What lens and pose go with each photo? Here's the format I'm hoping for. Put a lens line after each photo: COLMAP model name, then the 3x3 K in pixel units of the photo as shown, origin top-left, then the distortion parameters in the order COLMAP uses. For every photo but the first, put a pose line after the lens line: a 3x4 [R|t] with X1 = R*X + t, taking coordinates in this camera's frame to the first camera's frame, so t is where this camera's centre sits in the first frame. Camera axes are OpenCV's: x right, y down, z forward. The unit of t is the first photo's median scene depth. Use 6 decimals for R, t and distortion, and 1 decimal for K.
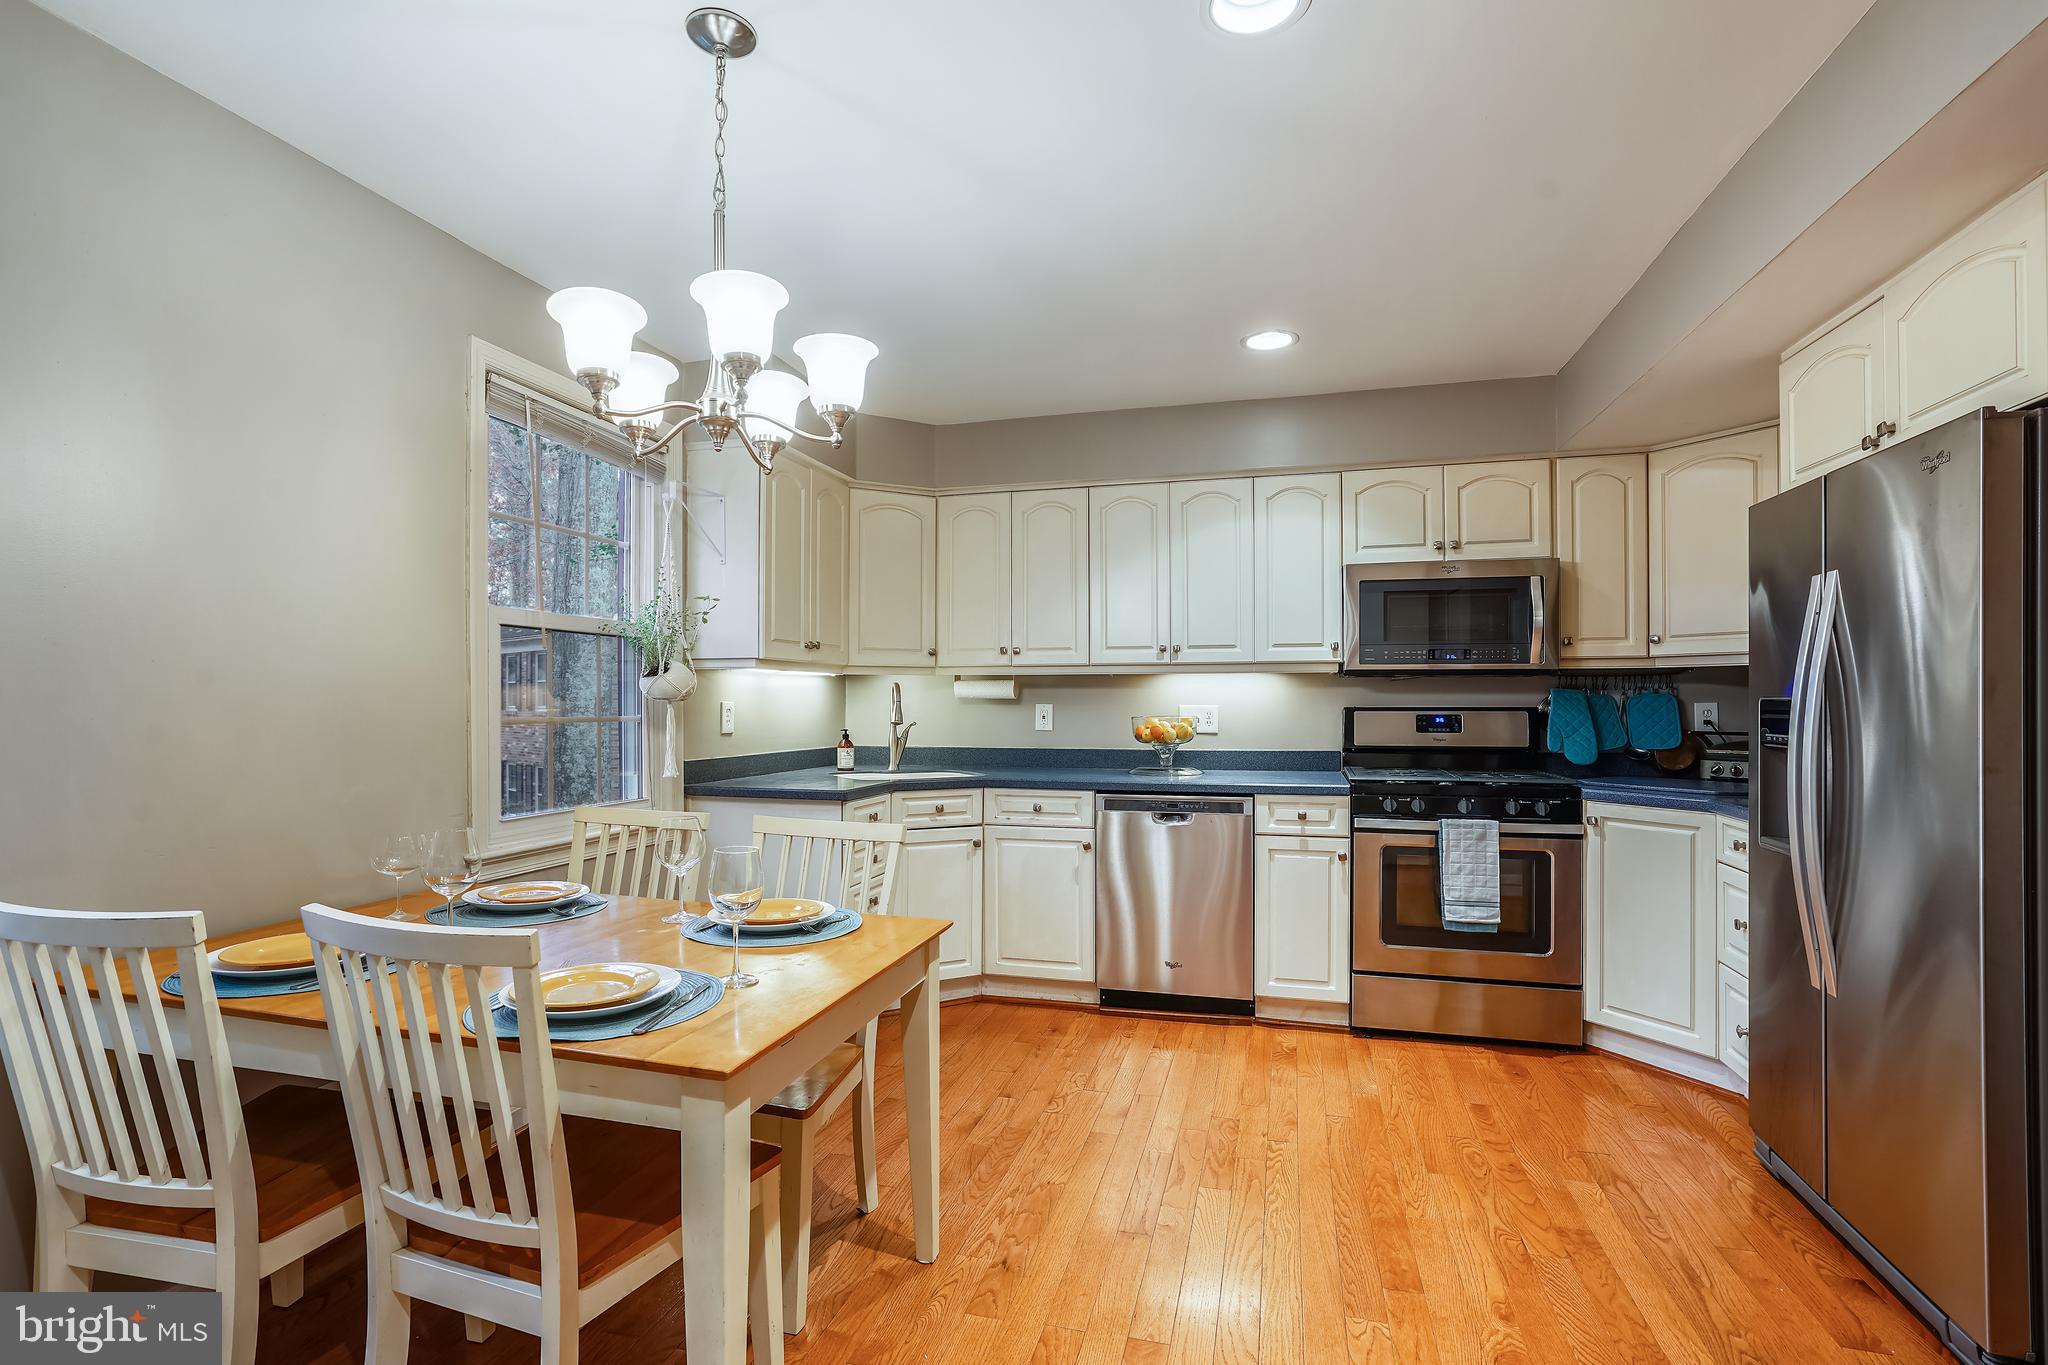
lens RADIAL K [[940.6, 0, 1038.8], [0, 940.6, 690.2], [0, 0, 1]] dist [-0.018804, 0.002808]
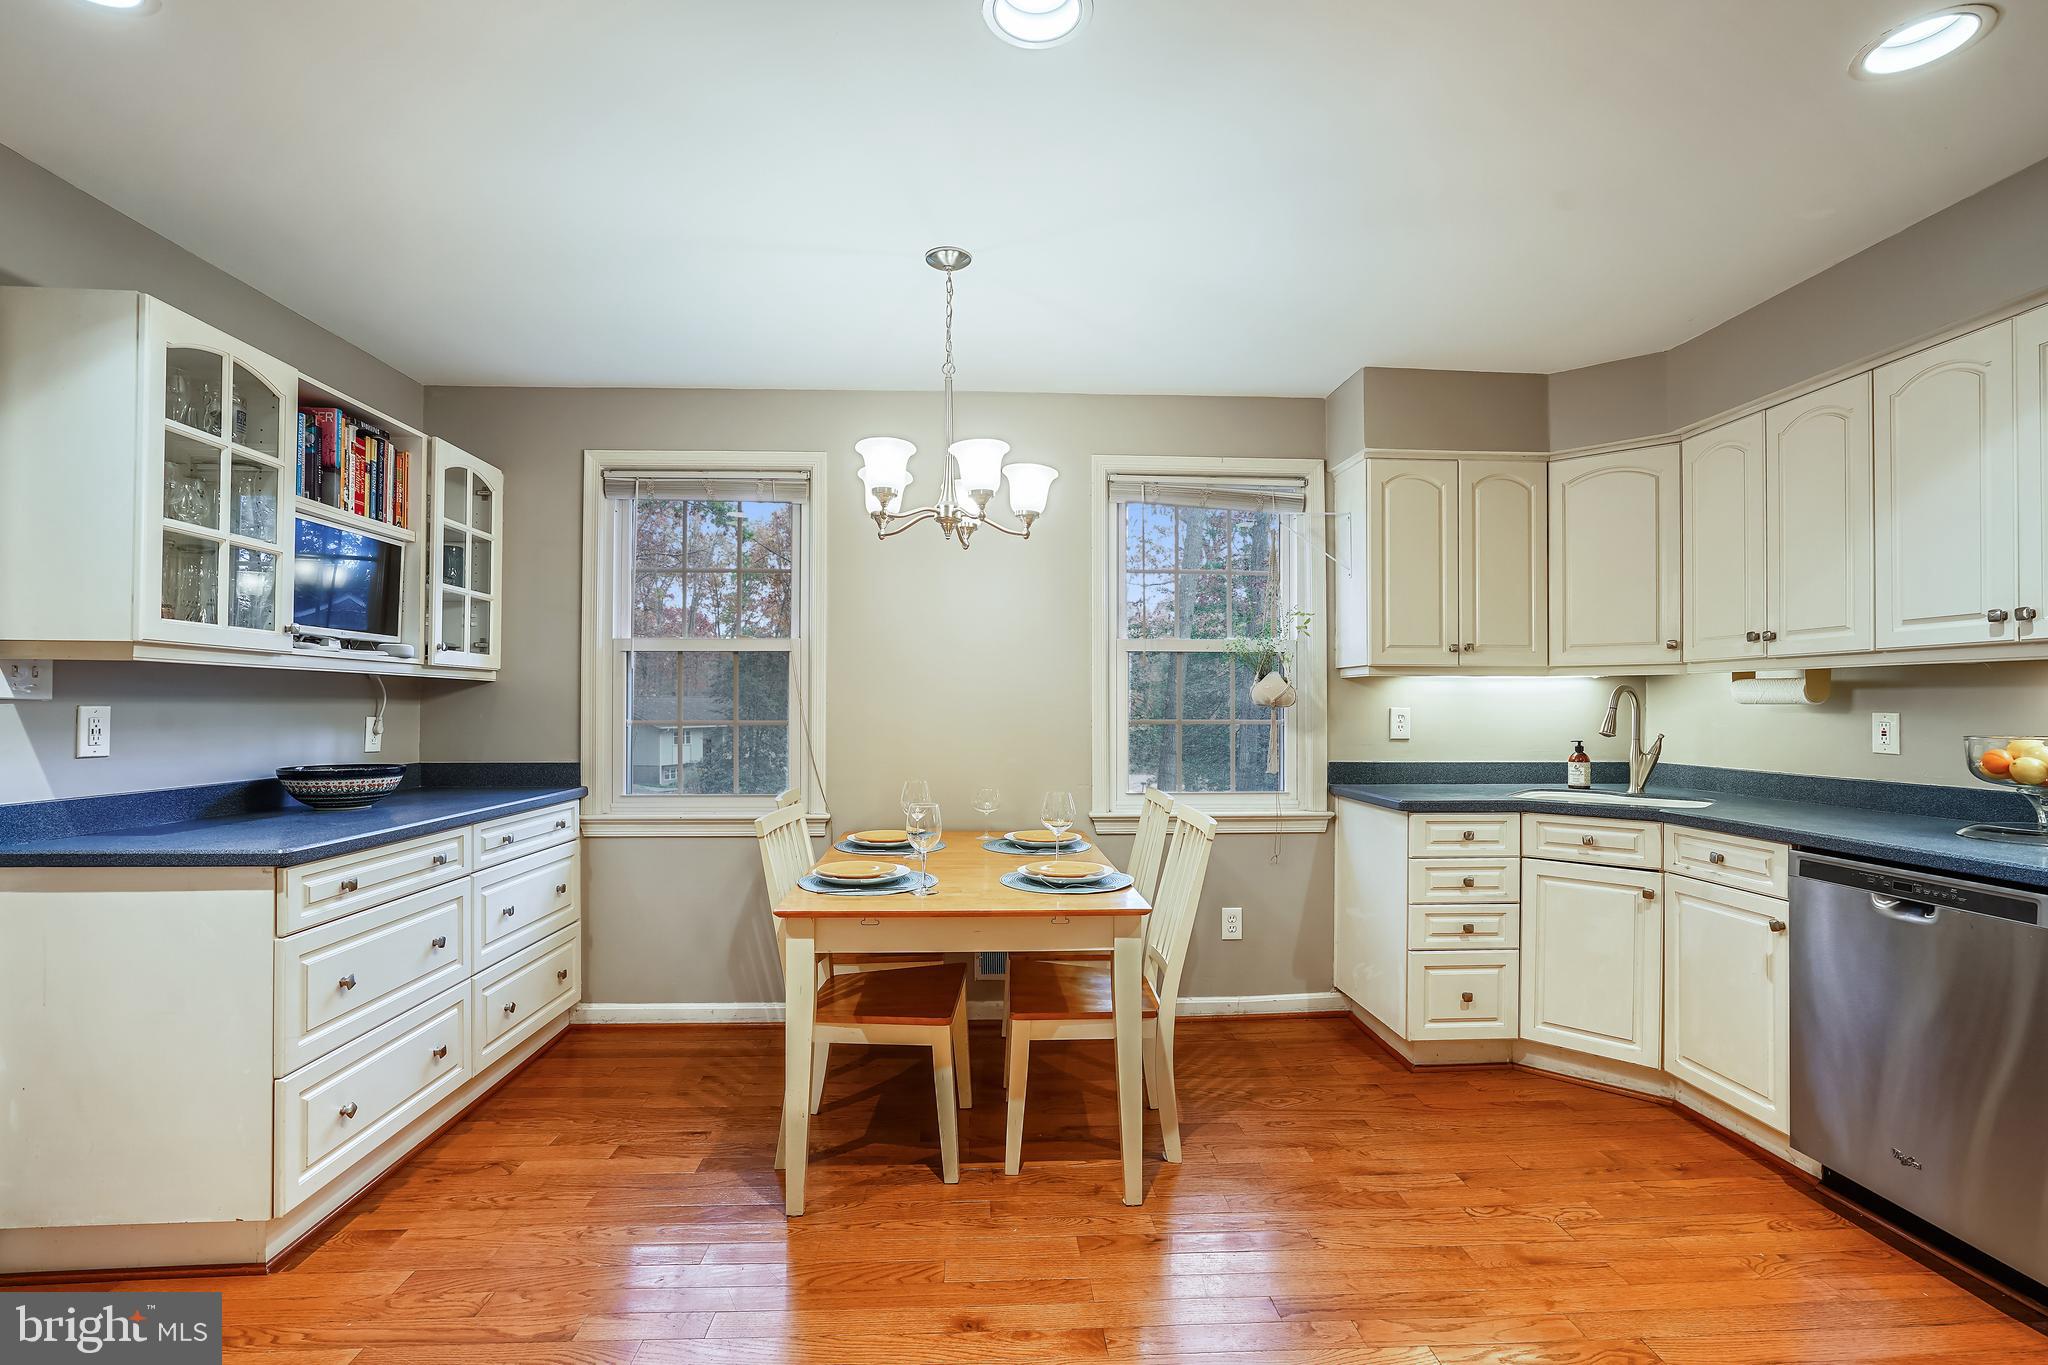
lens RADIAL K [[940.6, 0, 1042.2], [0, 940.6, 693.8], [0, 0, 1]] dist [-0.018804, 0.002808]
pose [[0.323428, -0.011688, -0.946181, 0.492536], [0.005211, 0.999931, -0.010571, 0.005983], [0.946239, -0.001511, 0.323466, 0.290530]]
